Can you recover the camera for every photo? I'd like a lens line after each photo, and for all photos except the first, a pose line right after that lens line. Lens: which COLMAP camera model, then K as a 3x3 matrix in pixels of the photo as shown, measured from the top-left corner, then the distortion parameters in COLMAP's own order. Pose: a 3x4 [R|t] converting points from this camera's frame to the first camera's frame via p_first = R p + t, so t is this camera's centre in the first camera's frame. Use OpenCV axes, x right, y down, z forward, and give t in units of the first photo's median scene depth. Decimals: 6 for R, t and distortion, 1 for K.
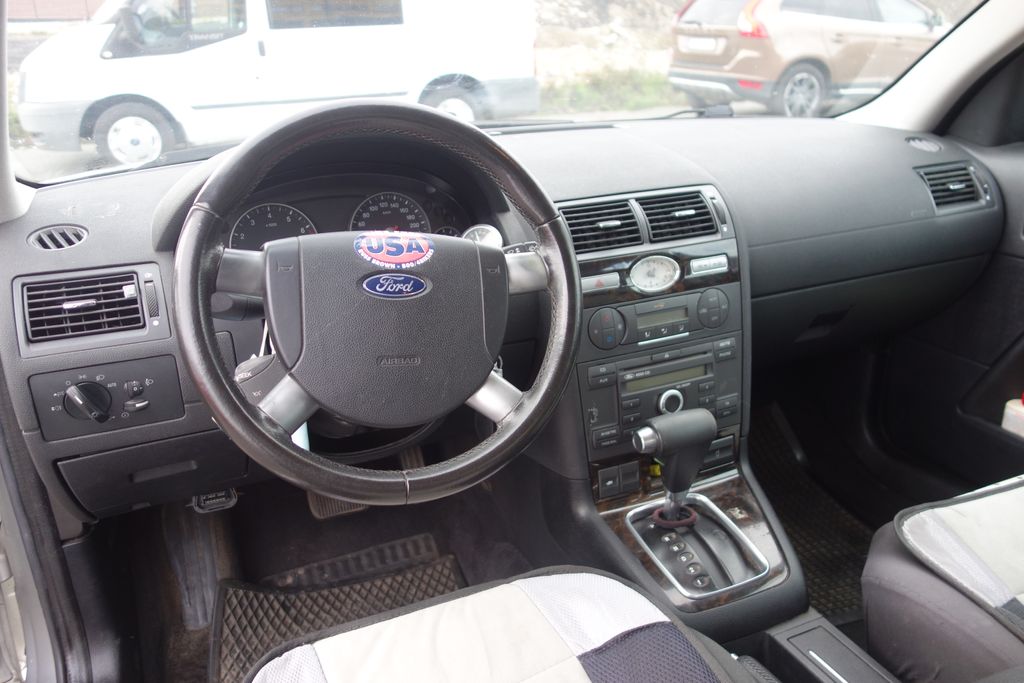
lens RADIAL K [[814.4, 0, 512.0], [0, 814.4, 341.5], [0, 0, 1]] dist [-0.002116, 0.003807]
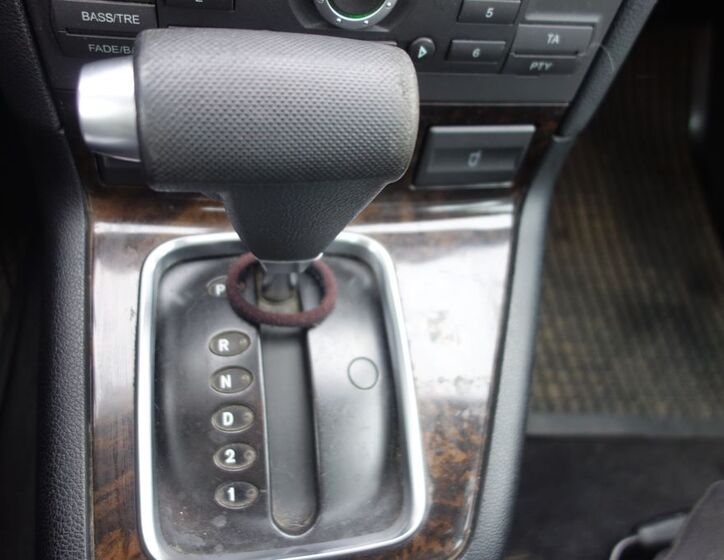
lens RADIAL K [[665.3, 0, 362.3], [0, 665.3, 283.1], [0, 0, 1]] dist [0.003147, -0.001555]
pose [[0.943075, 0.332261, 0.014546, 0.227855], [-0.279129, 0.766973, 0.577788, 0.018791], [0.180820, -0.548958, 0.816057, 0.737017]]
